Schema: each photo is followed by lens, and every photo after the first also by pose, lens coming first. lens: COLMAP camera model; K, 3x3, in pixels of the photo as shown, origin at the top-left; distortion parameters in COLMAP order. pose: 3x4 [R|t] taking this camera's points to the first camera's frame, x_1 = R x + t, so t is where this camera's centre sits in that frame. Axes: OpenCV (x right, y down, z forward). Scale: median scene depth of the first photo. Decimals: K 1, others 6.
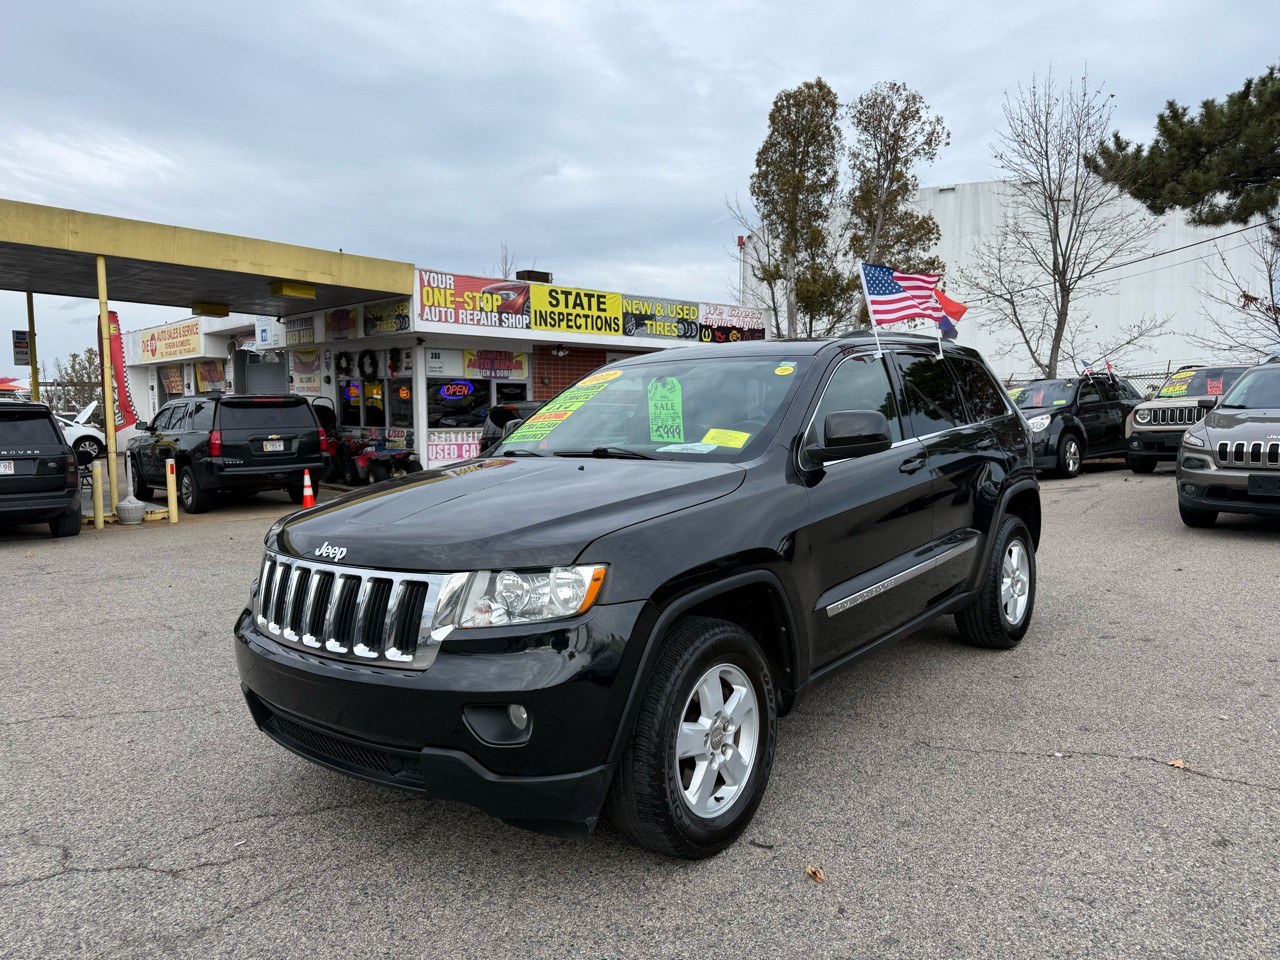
lens RADIAL K [[916.0, 0, 645.0], [0, 916.0, 483.6], [0, 0, 1]] dist [0.076491, -0.066682]
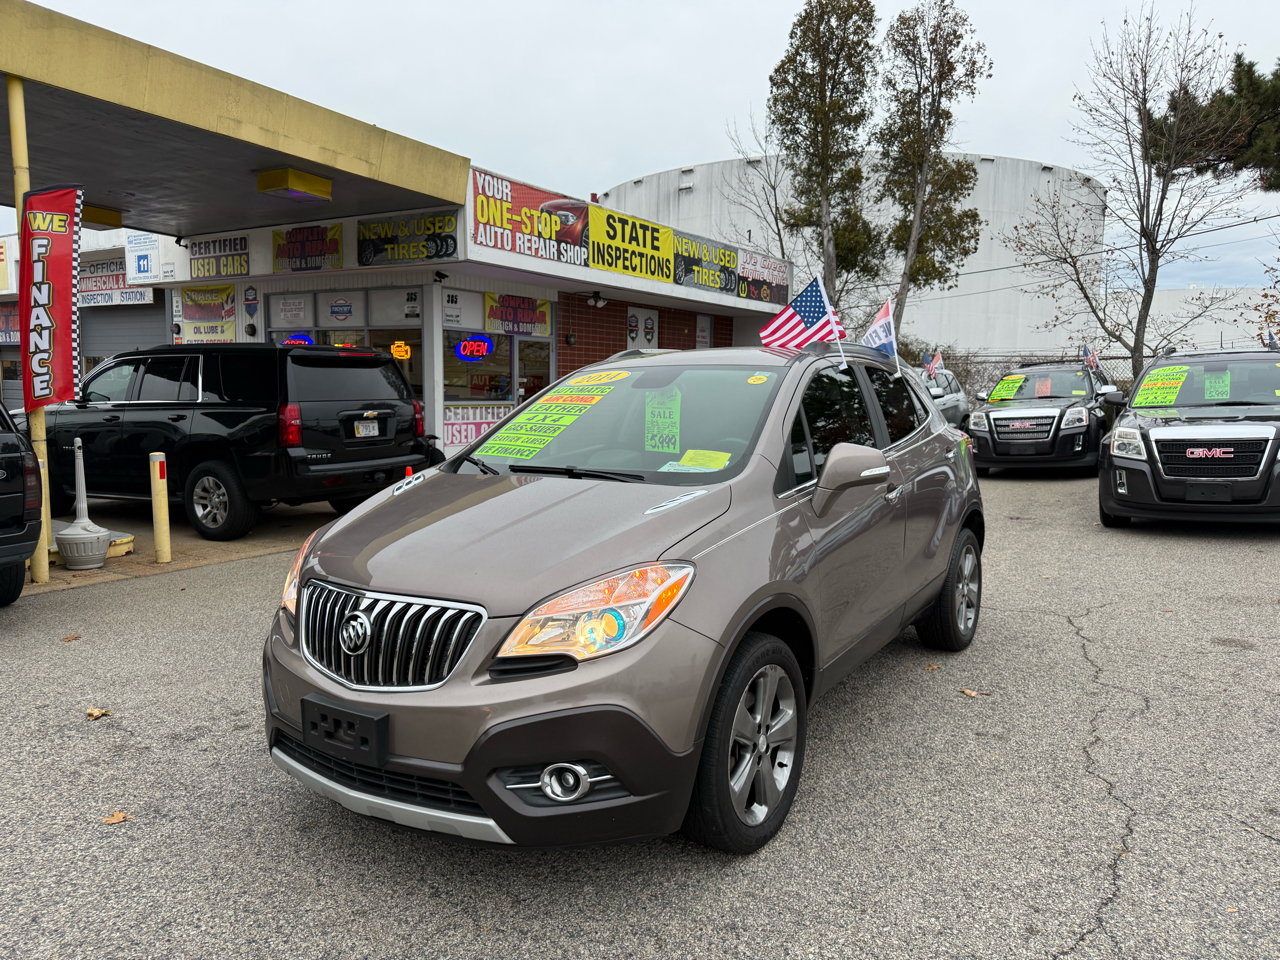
lens RADIAL K [[911.7, 0, 634.7], [0, 911.7, 480.9], [0, 0, 1]] dist [0.056362, -0.054702]
pose [[0.968267, -0.011128, 0.249669, -0.263314], [0.004352, 0.999608, 0.027674, -0.016859], [-0.249879, -0.025709, 0.967936, 0.269007]]
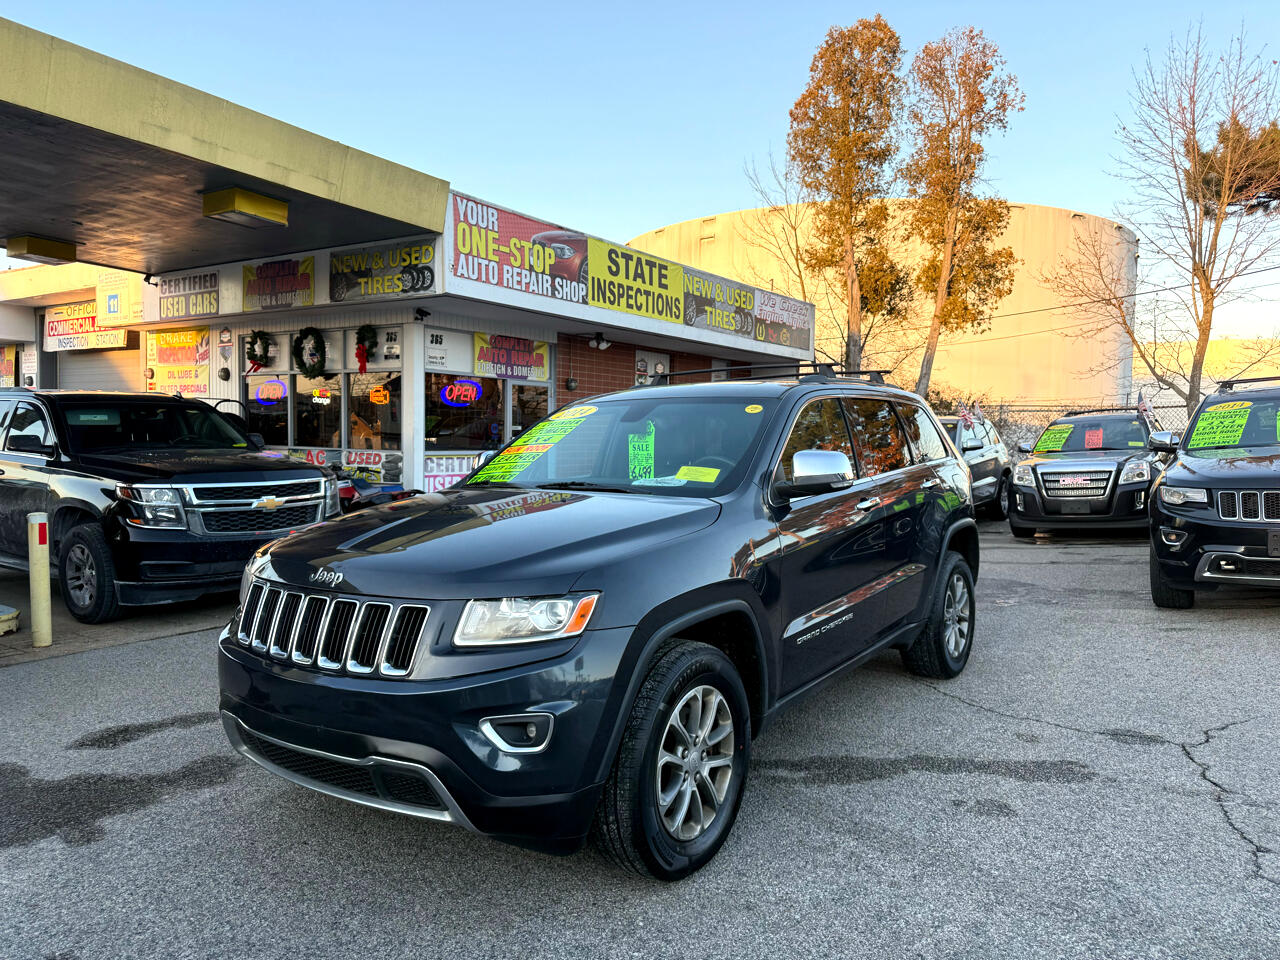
lens RADIAL K [[908.1, 0, 642.9], [0, 908.1, 477.1], [0, 0, 1]] dist [0.061823, -0.057548]
pose [[0.973210, 0.006554, 0.229825, -0.227961], [0.000685, 0.999507, -0.031405, -0.021259], [-0.229918, 0.030721, 0.972725, 0.337890]]
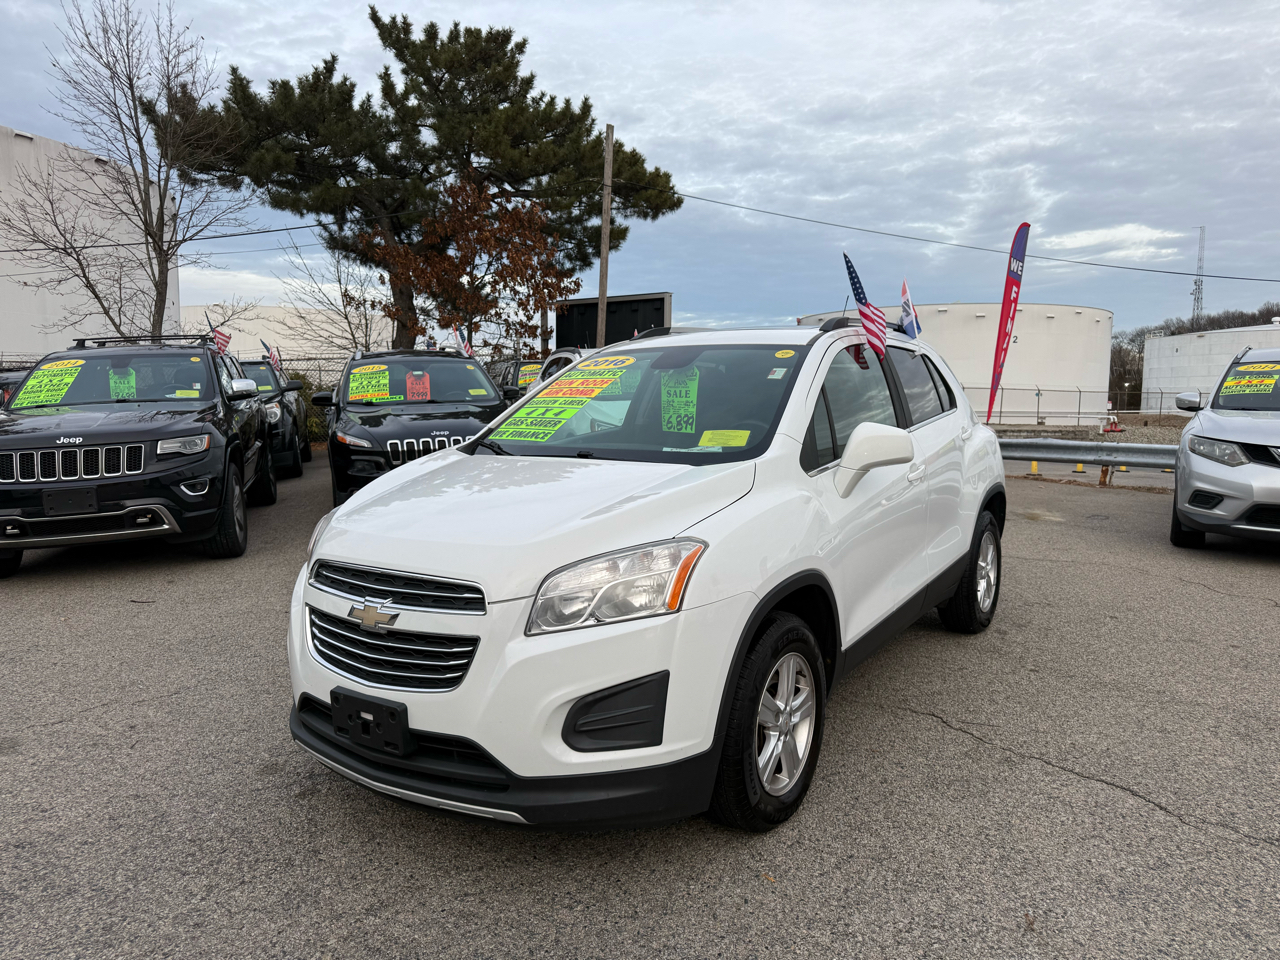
lens RADIAL K [[915.8, 0, 636.3], [0, 915.8, 480.6], [0, 0, 1]] dist [0.062522, -0.055032]
pose [[0.423705, -0.071602, 0.902966, -0.141604], [0.066921, 0.996621, 0.047627, -0.017124], [-0.903325, 0.040248, 0.427065, 0.275076]]
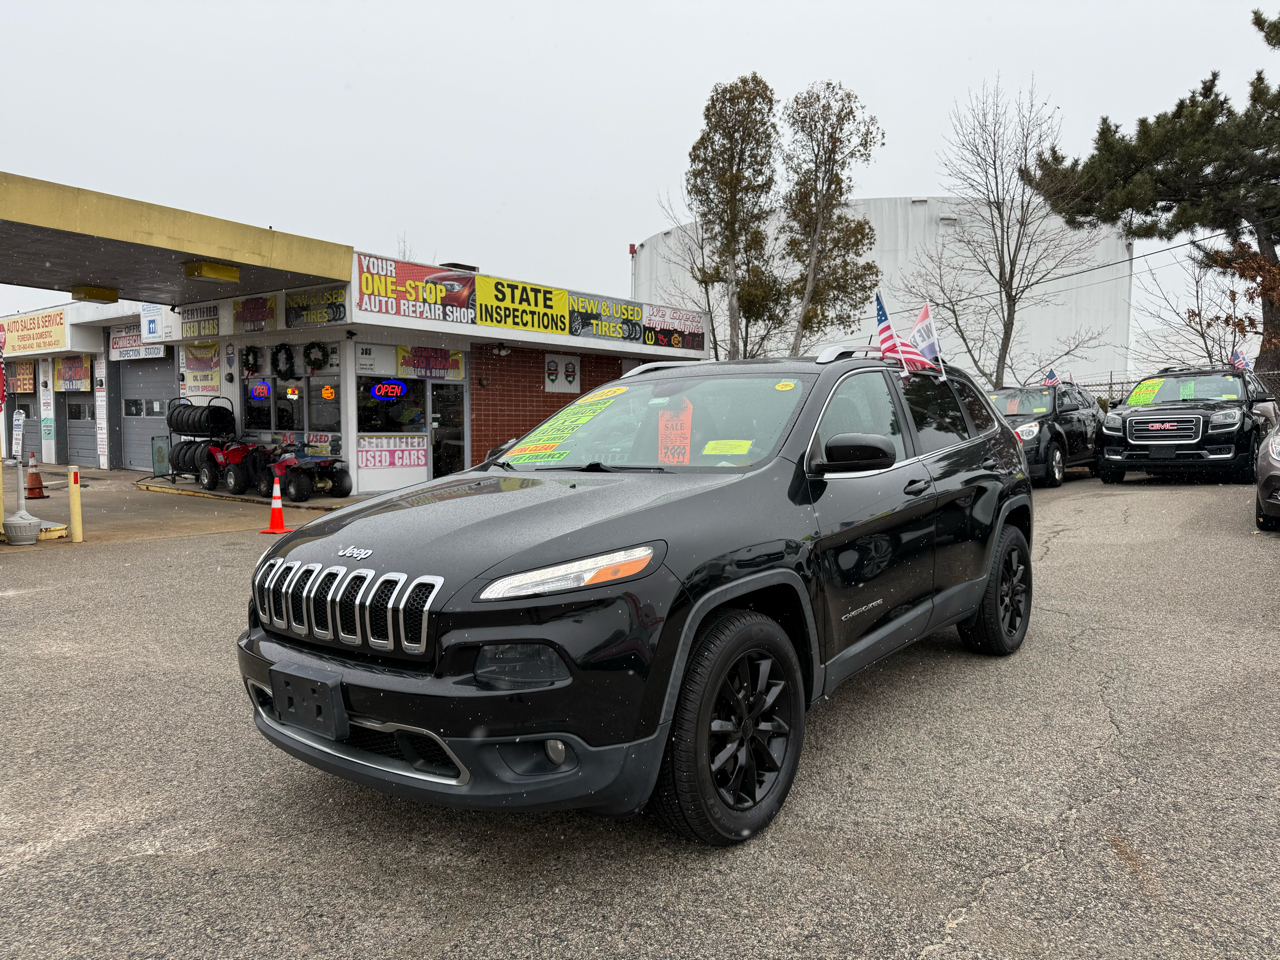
lens RADIAL K [[913.3, 0, 636.1], [0, 913.3, 483.6], [0, 0, 1]] dist [0.092957, -0.118385]
pose [[0.990295, -0.000820, 0.138978, -0.090354], [0.002452, 0.999930, -0.011568, 0.000501], [-0.138959, 0.011796, 0.990228, 0.075252]]
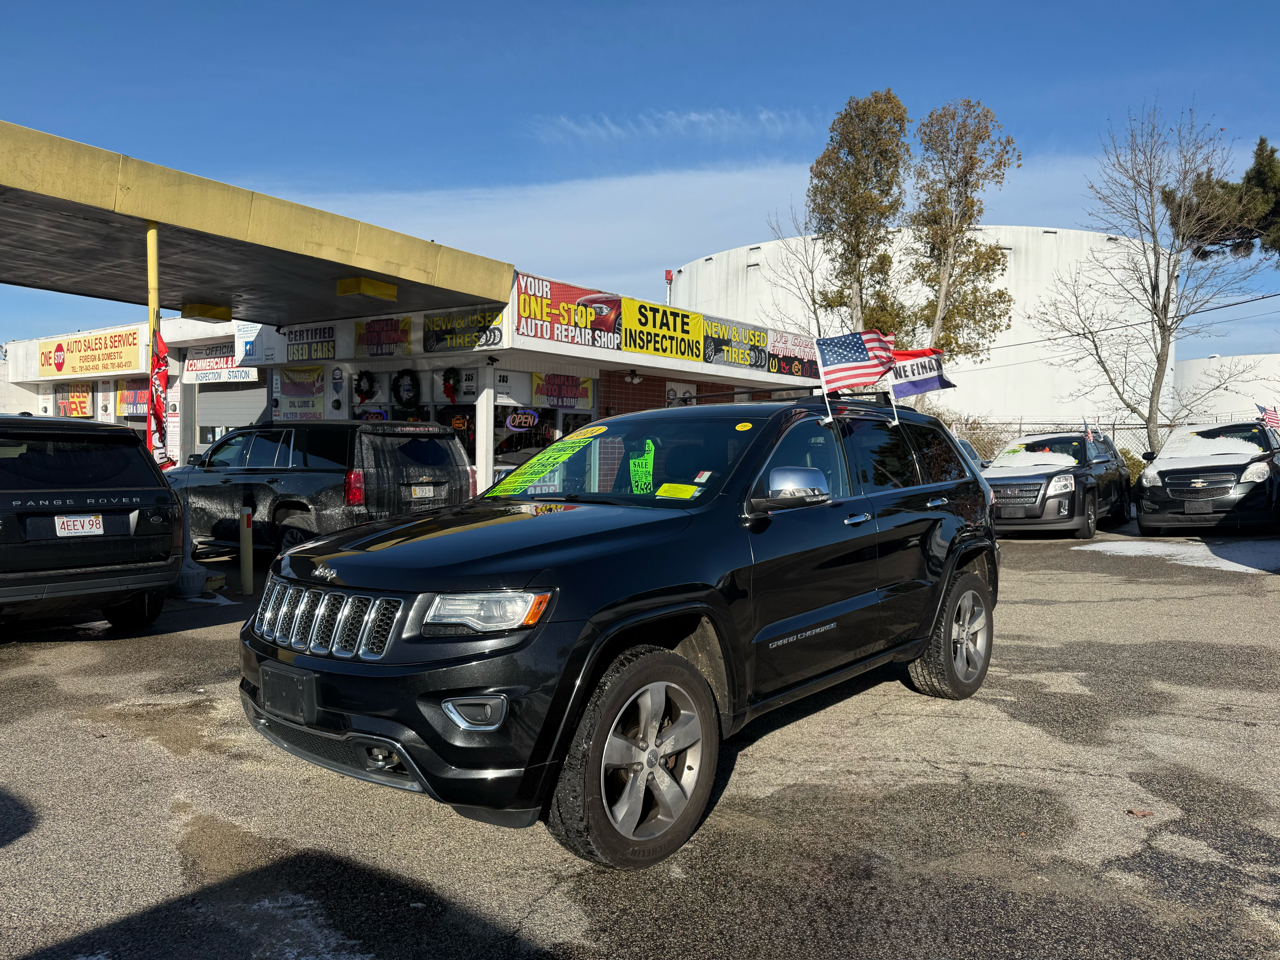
lens RADIAL K [[911.6, 0, 643.6], [0, 911.6, 483.4], [0, 0, 1]] dist [0.105319, -0.135640]
pose [[0.986385, 0.011109, 0.164077, -0.231757], [-0.004866, 0.999250, -0.038403, -0.013632], [-0.164380, 0.037082, 0.985700, 0.168177]]
